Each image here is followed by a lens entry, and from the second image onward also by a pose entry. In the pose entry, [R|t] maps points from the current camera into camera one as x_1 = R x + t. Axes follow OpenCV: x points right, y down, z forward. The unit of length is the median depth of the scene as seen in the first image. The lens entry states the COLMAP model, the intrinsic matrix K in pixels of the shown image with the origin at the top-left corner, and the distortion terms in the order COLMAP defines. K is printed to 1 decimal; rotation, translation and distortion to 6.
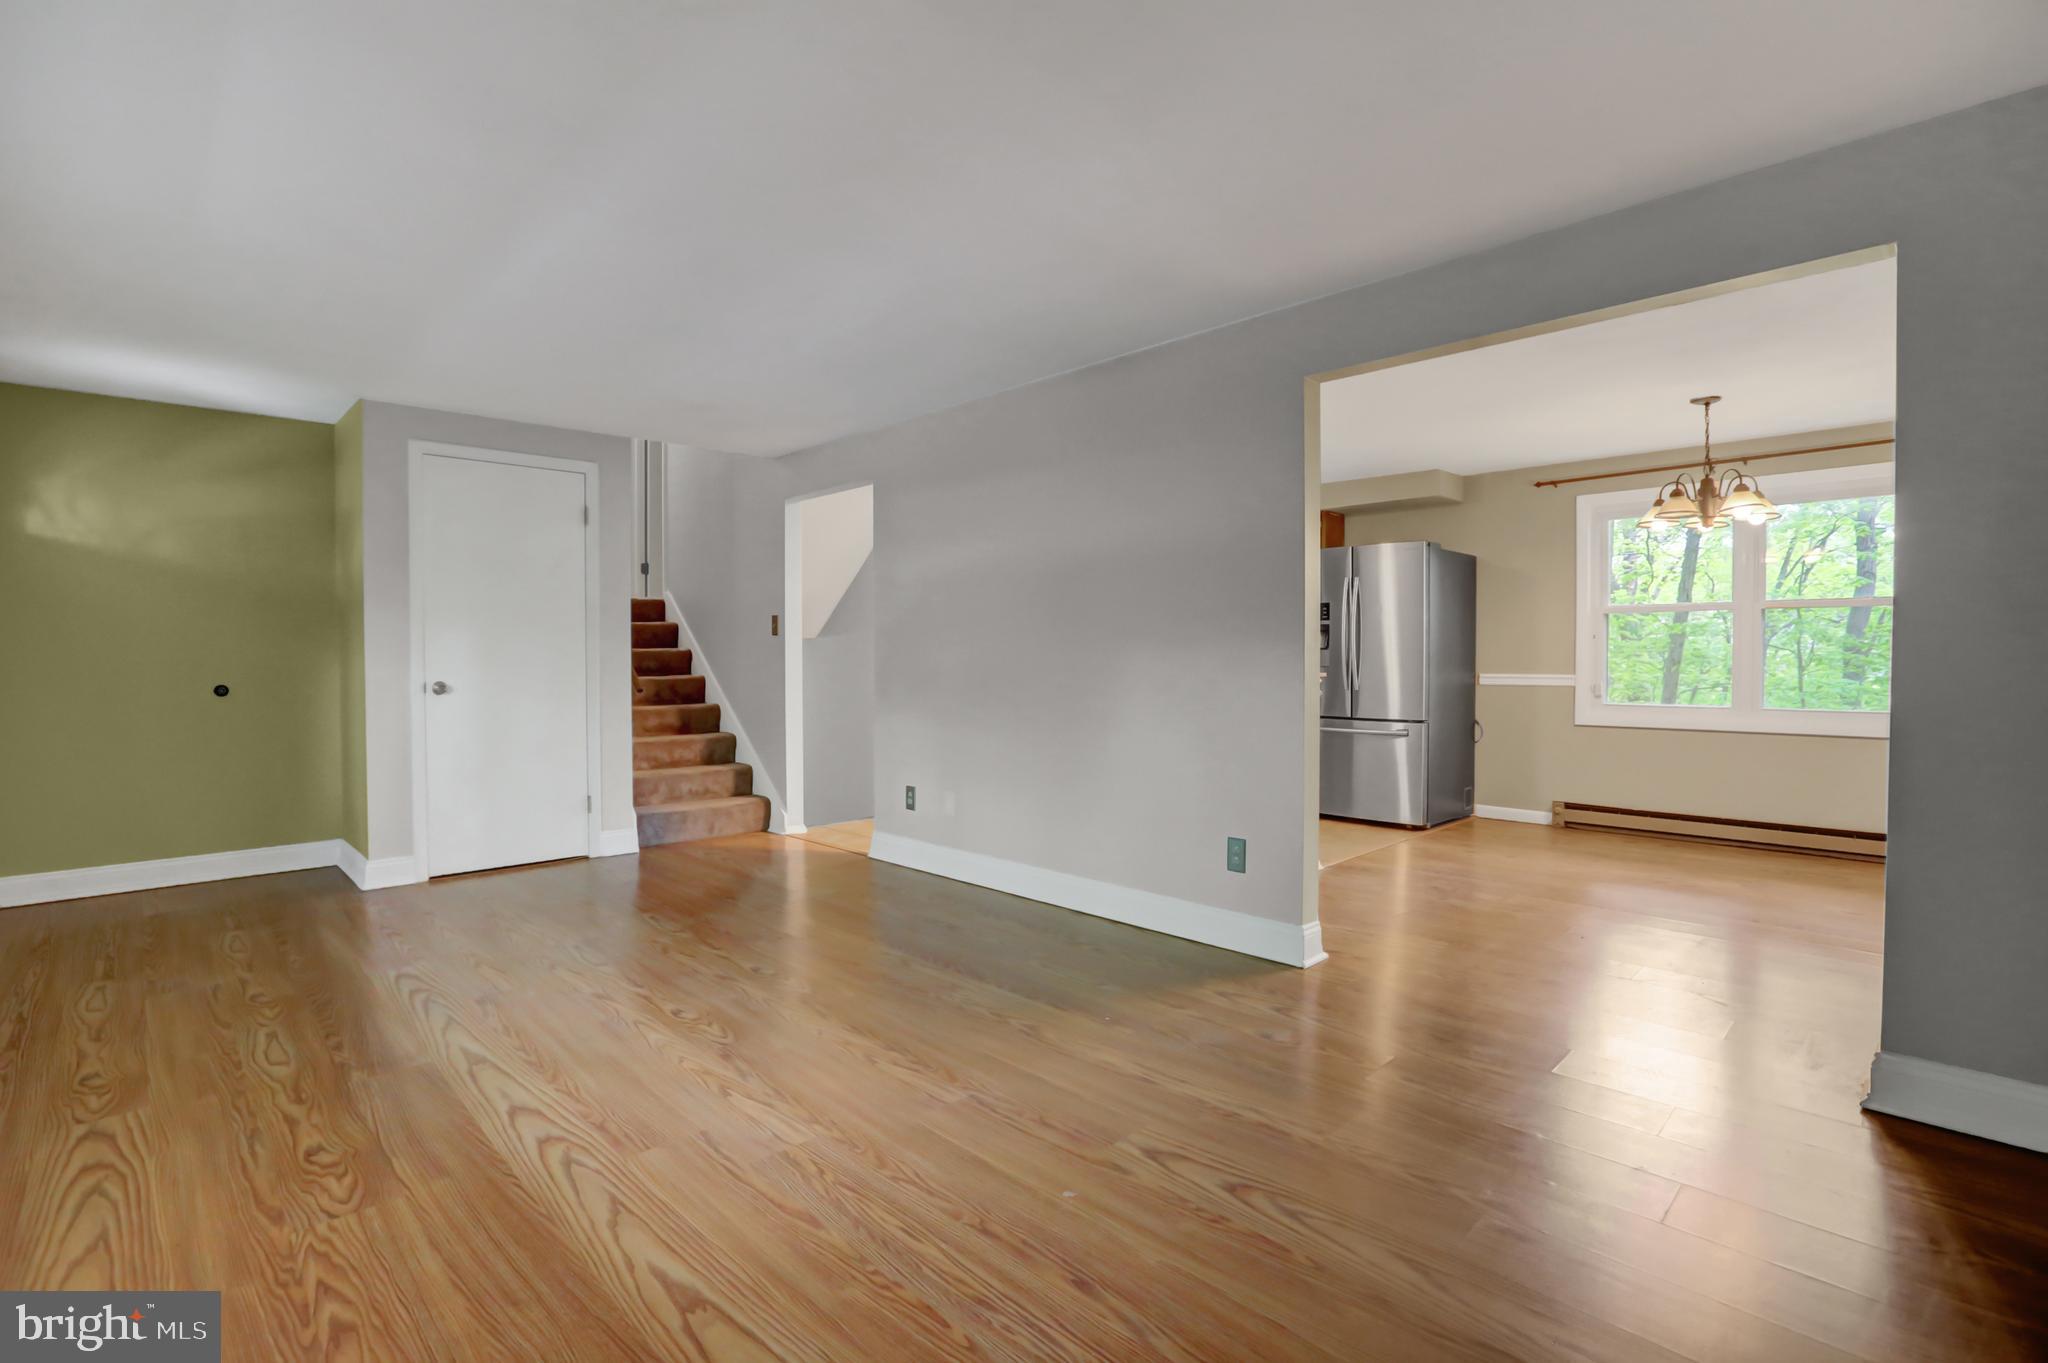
lens RADIAL K [[941.1, 0, 1021.9], [0, 941.1, 677.4], [0, 0, 1]] dist [-0.049857, 0.016426]
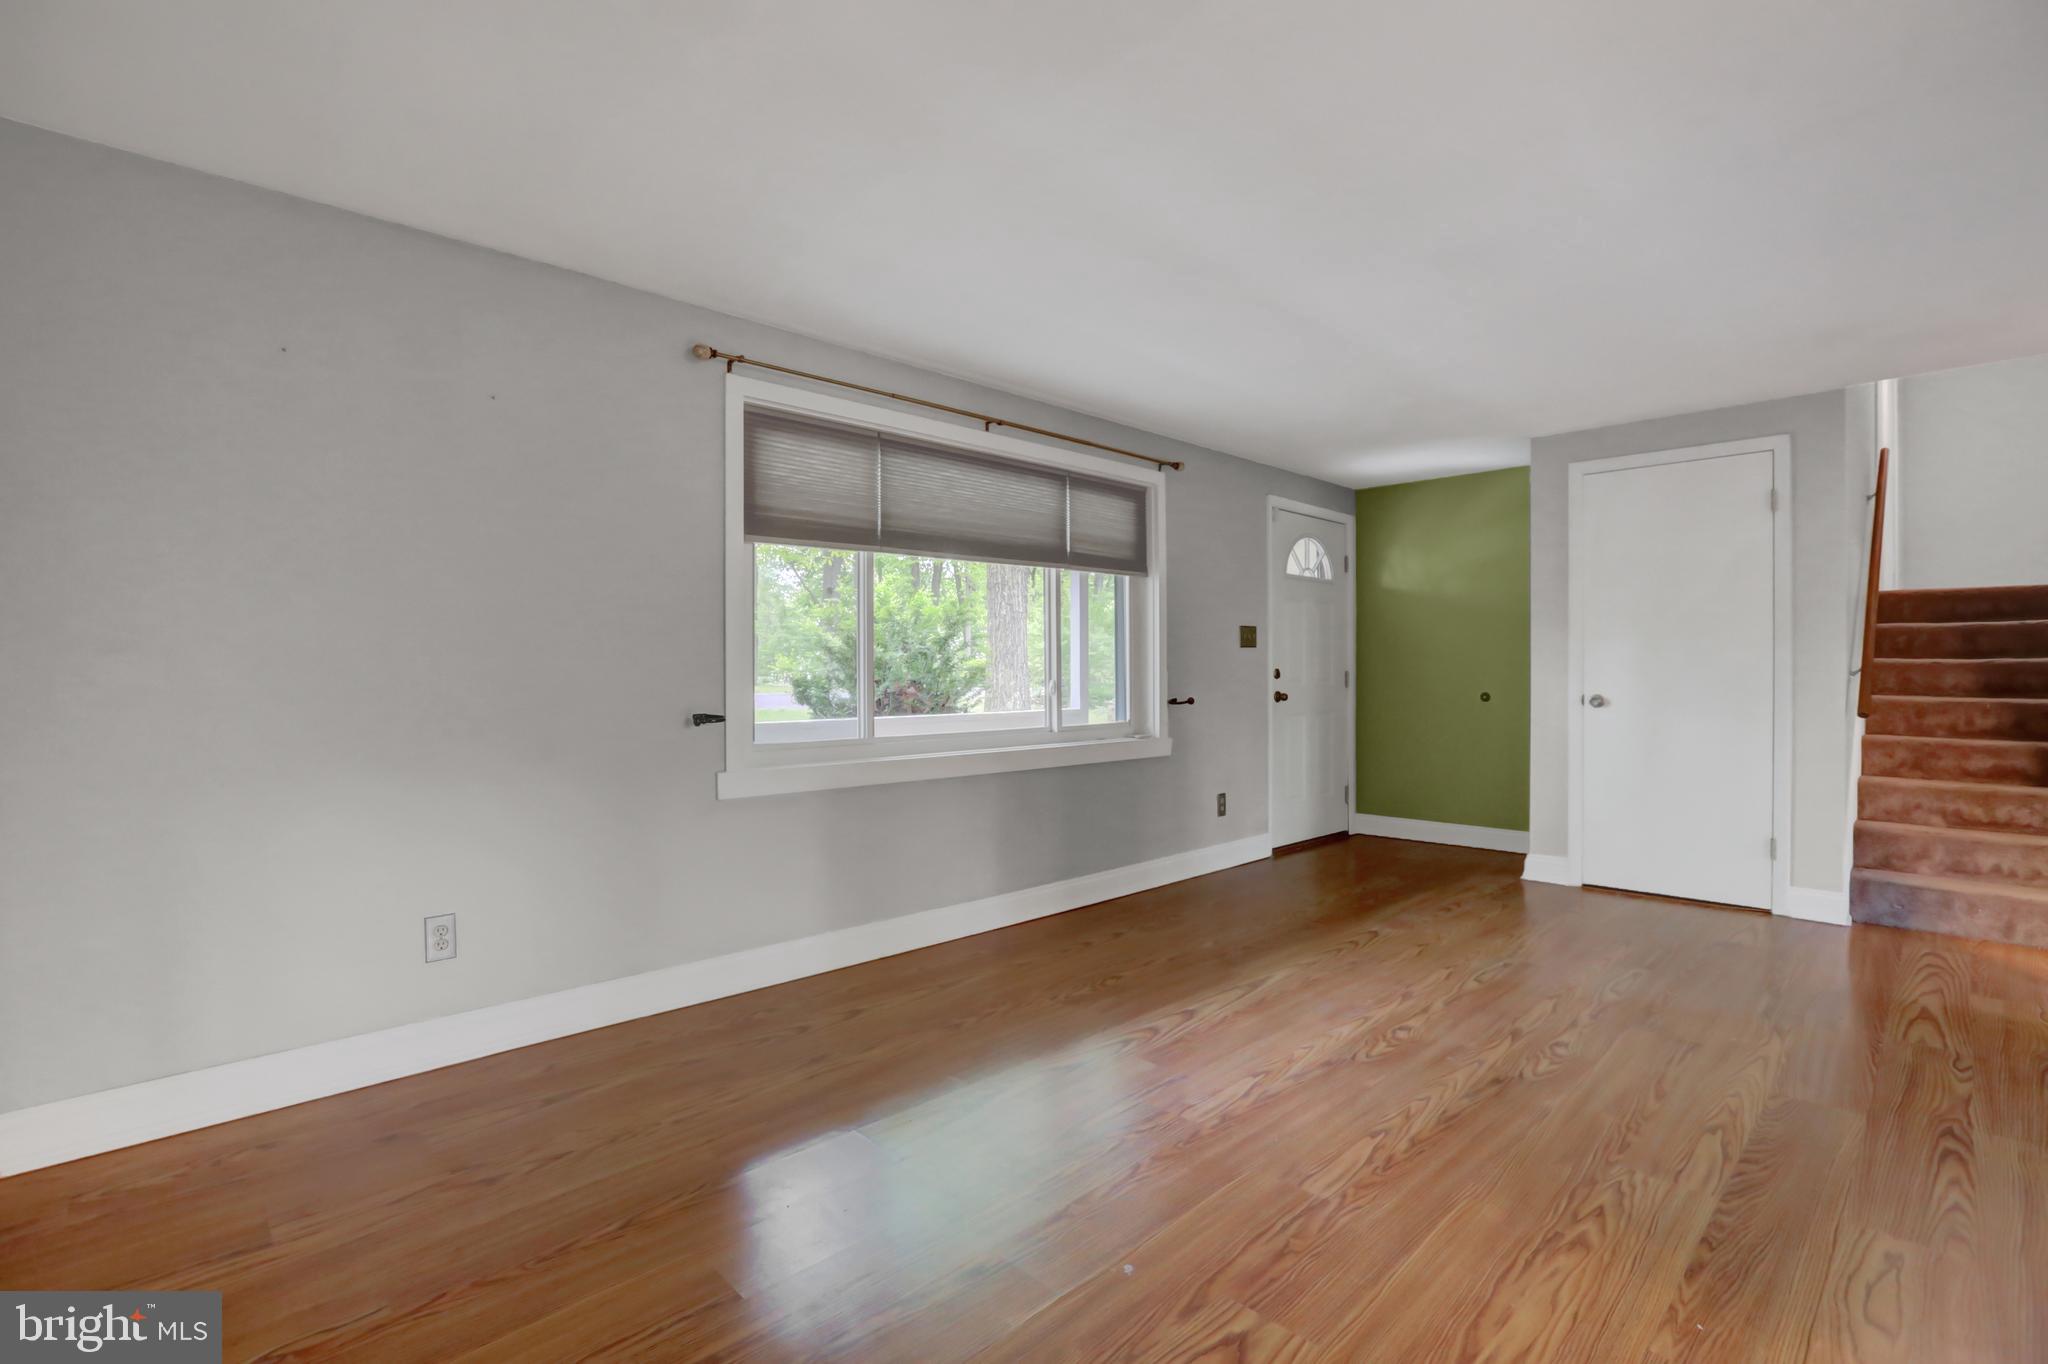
lens RADIAL K [[941.1, 0, 1016.2], [0, 941.1, 678.8], [0, 0, 1]] dist [-0.049857, 0.016426]
pose [[-0.009902, 0.009517, -0.999906, 0.574170], [-0.020777, 0.999737, 0.009721, -0.013790], [0.999735, 0.020872, -0.009701, 0.541719]]
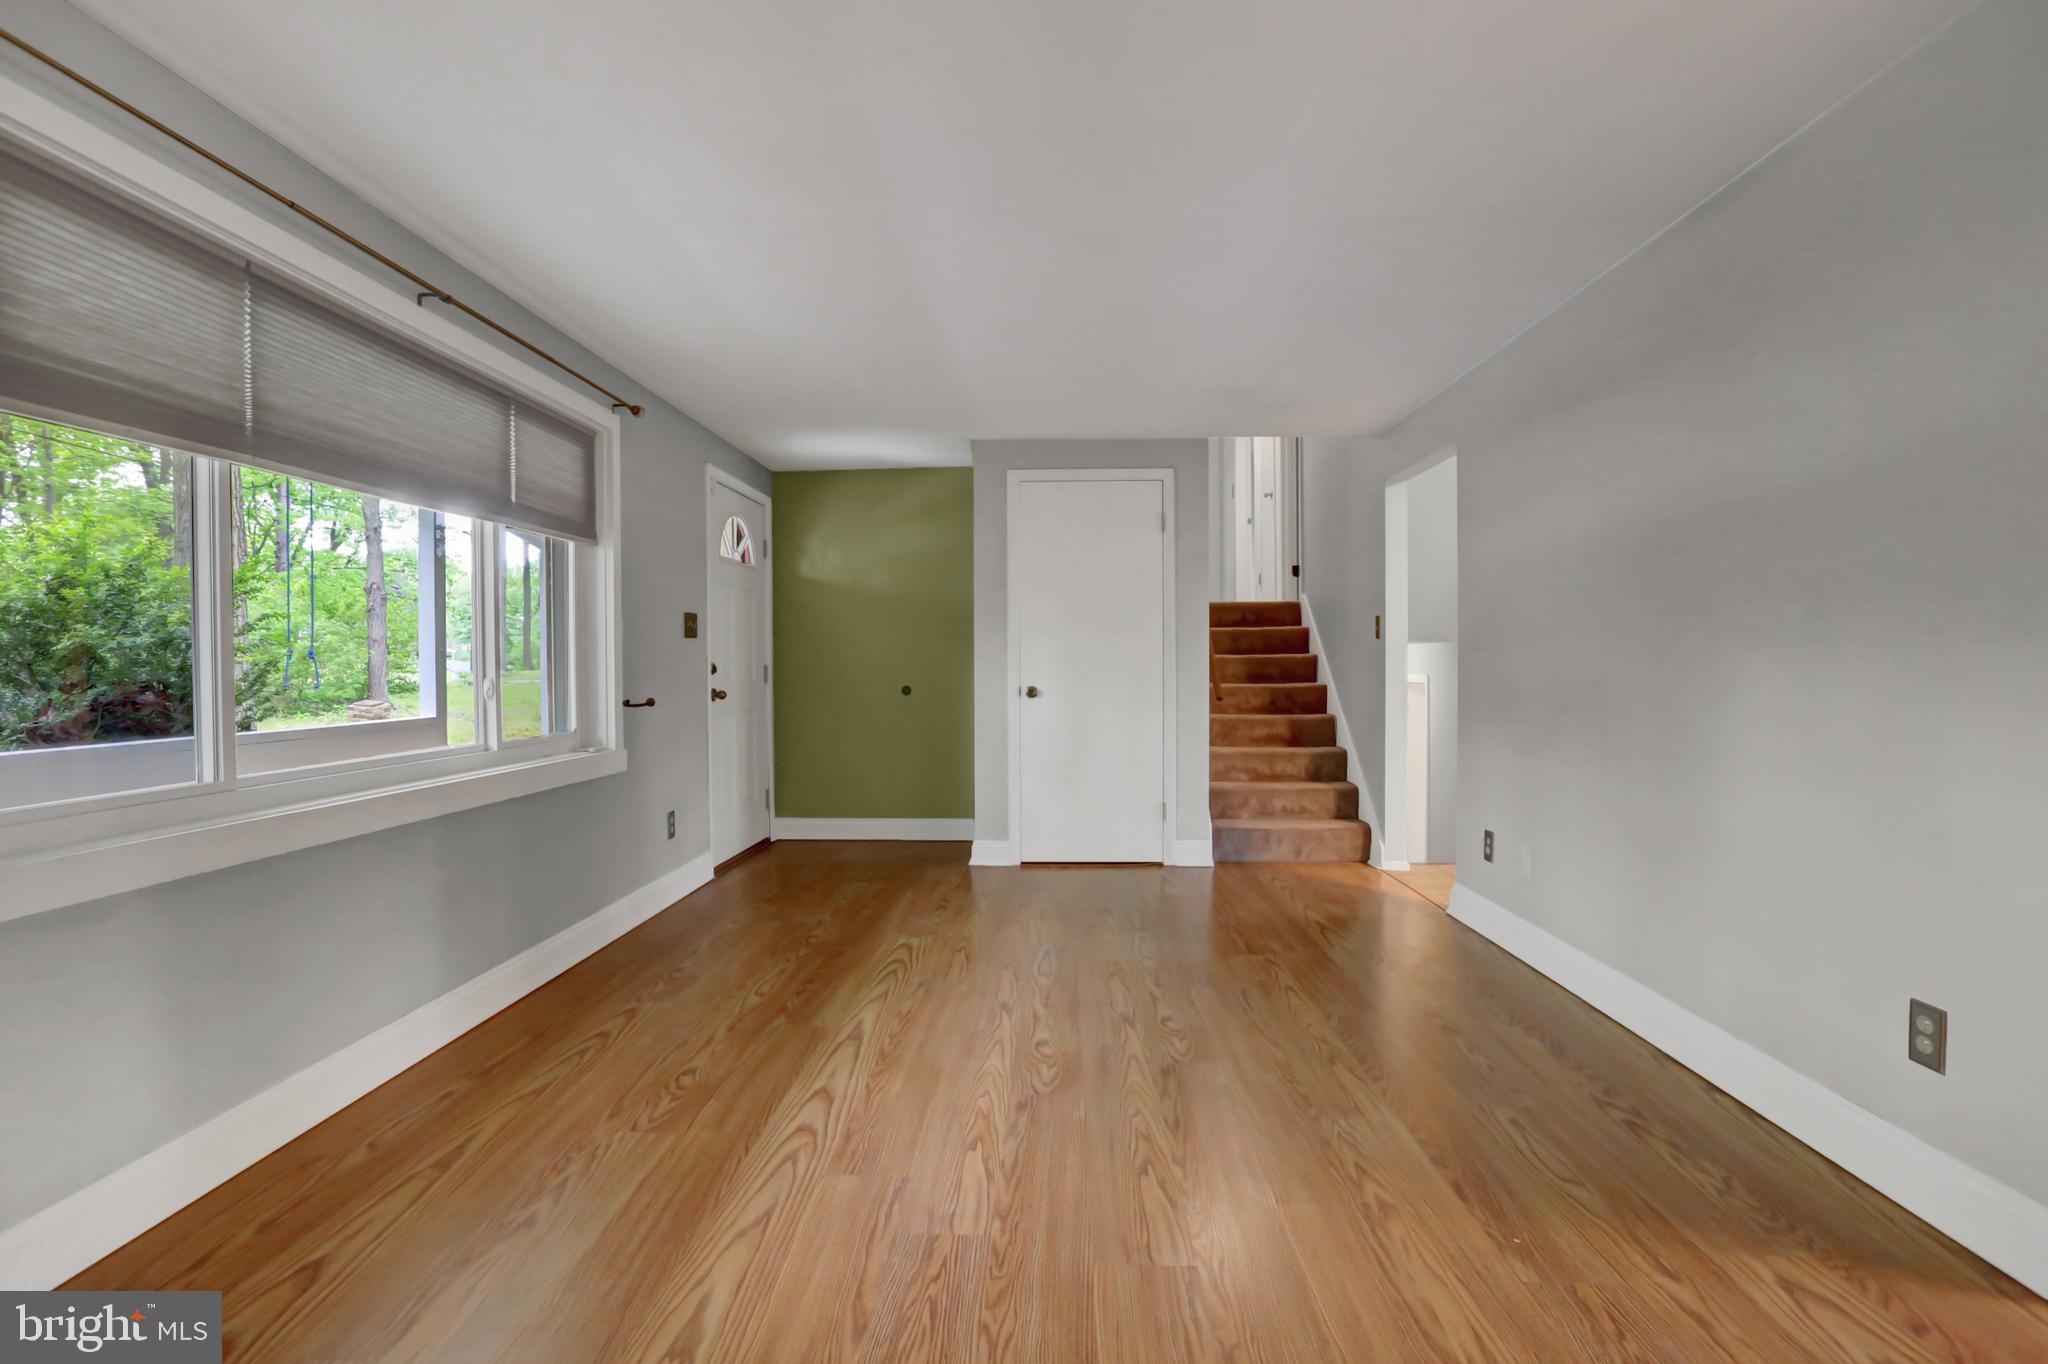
lens RADIAL K [[963.1, 0, 1021.1], [0, 963.1, 680.3], [0, 0, 1]] dist [-0.043565, 0.011046]
pose [[0.685702, 0.011571, -0.727791, 0.290579], [-0.013668, 0.999902, 0.003020, -0.008422], [0.727754, 0.007876, 0.685793, 0.293814]]
